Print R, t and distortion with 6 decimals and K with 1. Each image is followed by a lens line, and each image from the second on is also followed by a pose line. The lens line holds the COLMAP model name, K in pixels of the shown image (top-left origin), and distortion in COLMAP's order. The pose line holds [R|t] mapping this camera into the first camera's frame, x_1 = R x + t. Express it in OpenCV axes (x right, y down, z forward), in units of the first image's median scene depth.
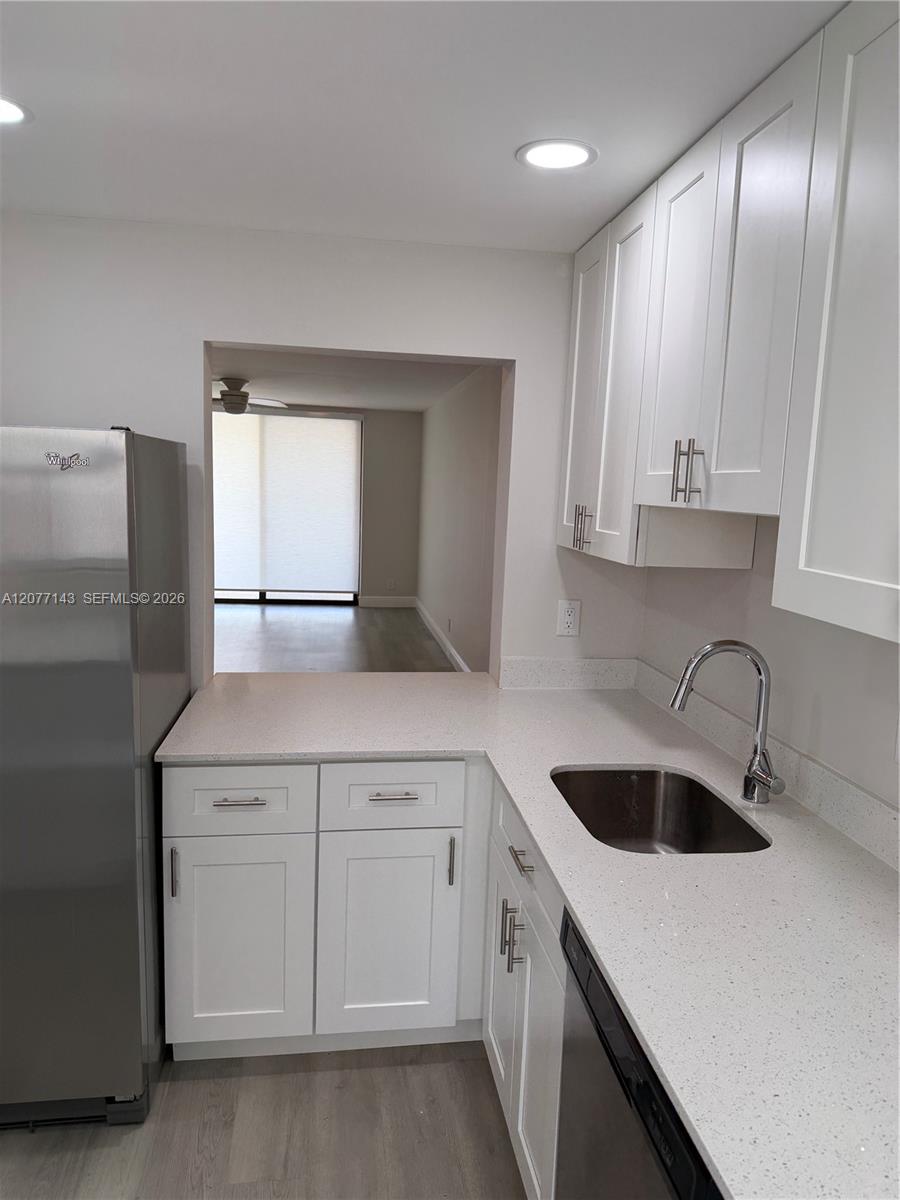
lens RADIAL K [[839.4, 0, 452.5], [0, 839.4, 602.0], [0, 0, 1]] dist [0.006683, 0.000354]
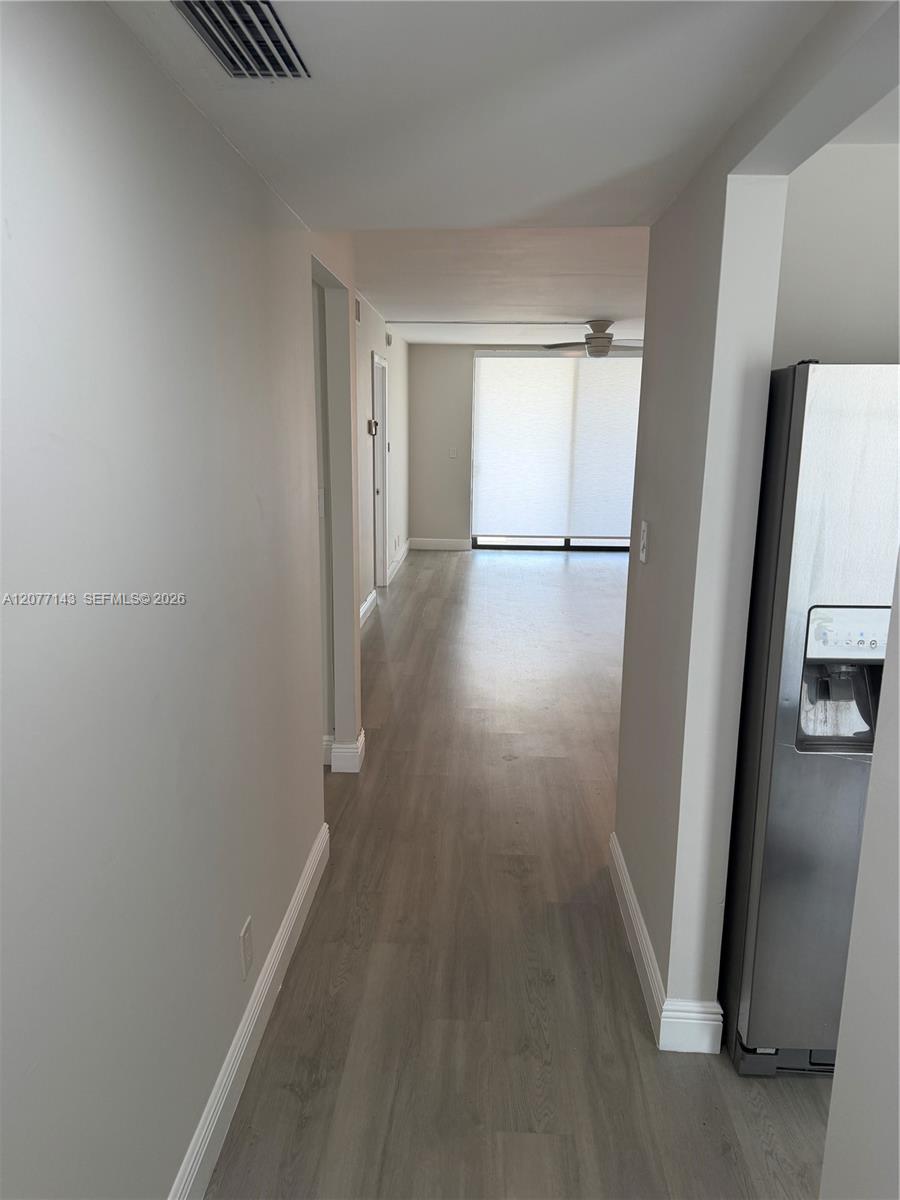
lens RADIAL K [[839.4, 0, 448.5], [0, 839.4, 597.9], [0, 0, 1]] dist [0.006683, 0.000354]
pose [[0.978475, 0.008279, -0.206200, -0.158199], [0.004381, 0.998136, 0.060865, -0.003074], [0.206319, -0.060458, 0.976615, -0.006641]]
